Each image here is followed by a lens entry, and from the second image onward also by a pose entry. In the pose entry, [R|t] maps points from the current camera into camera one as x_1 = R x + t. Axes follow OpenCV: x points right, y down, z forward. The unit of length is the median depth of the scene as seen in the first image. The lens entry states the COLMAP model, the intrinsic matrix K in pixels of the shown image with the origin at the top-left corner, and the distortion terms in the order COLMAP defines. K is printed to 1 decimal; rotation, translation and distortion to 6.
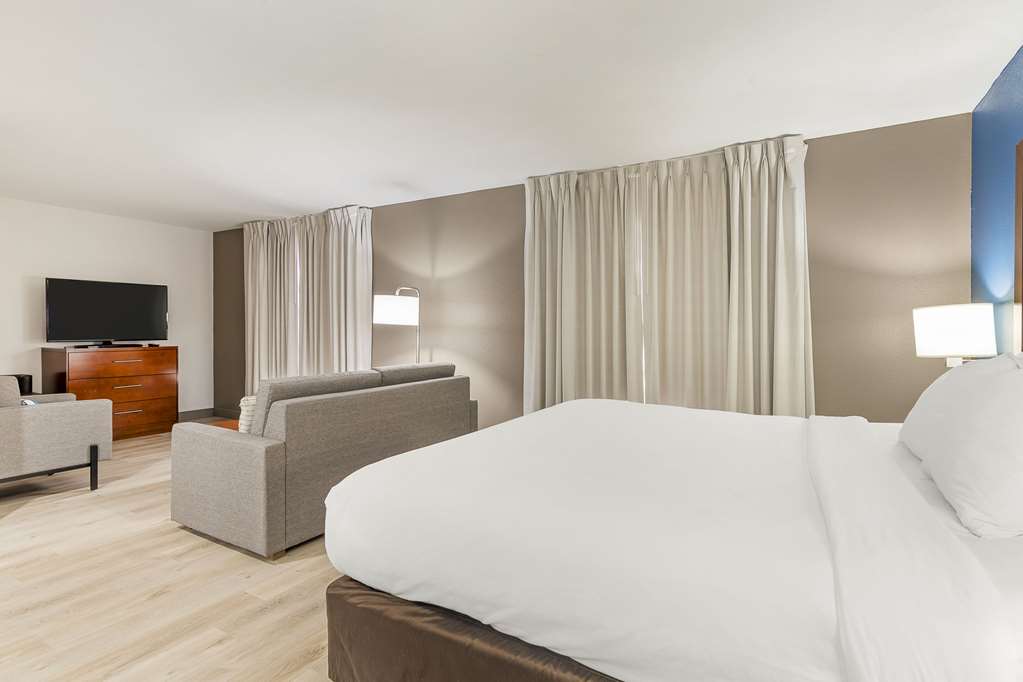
lens RADIAL K [[516.7, 0, 515.7], [0, 516.7, 336.4], [0, 0, 1]] dist [-0.002173, 0.000787]
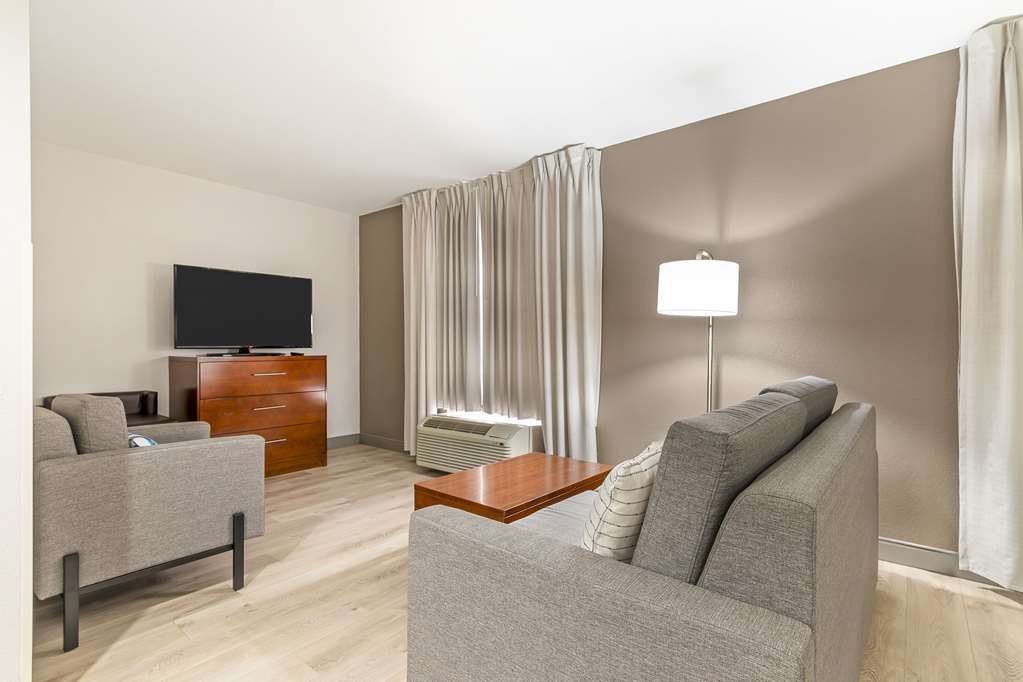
lens RADIAL K [[516.7, 0, 521.4], [0, 516.7, 345.0], [0, 0, 1]] dist [-0.002173, 0.000787]
pose [[0.988102, -0.004577, -0.153735, -0.272641], [0.002372, 0.999892, -0.014522, 0.017182], [0.153784, 0.013985, 0.988005, 0.310894]]
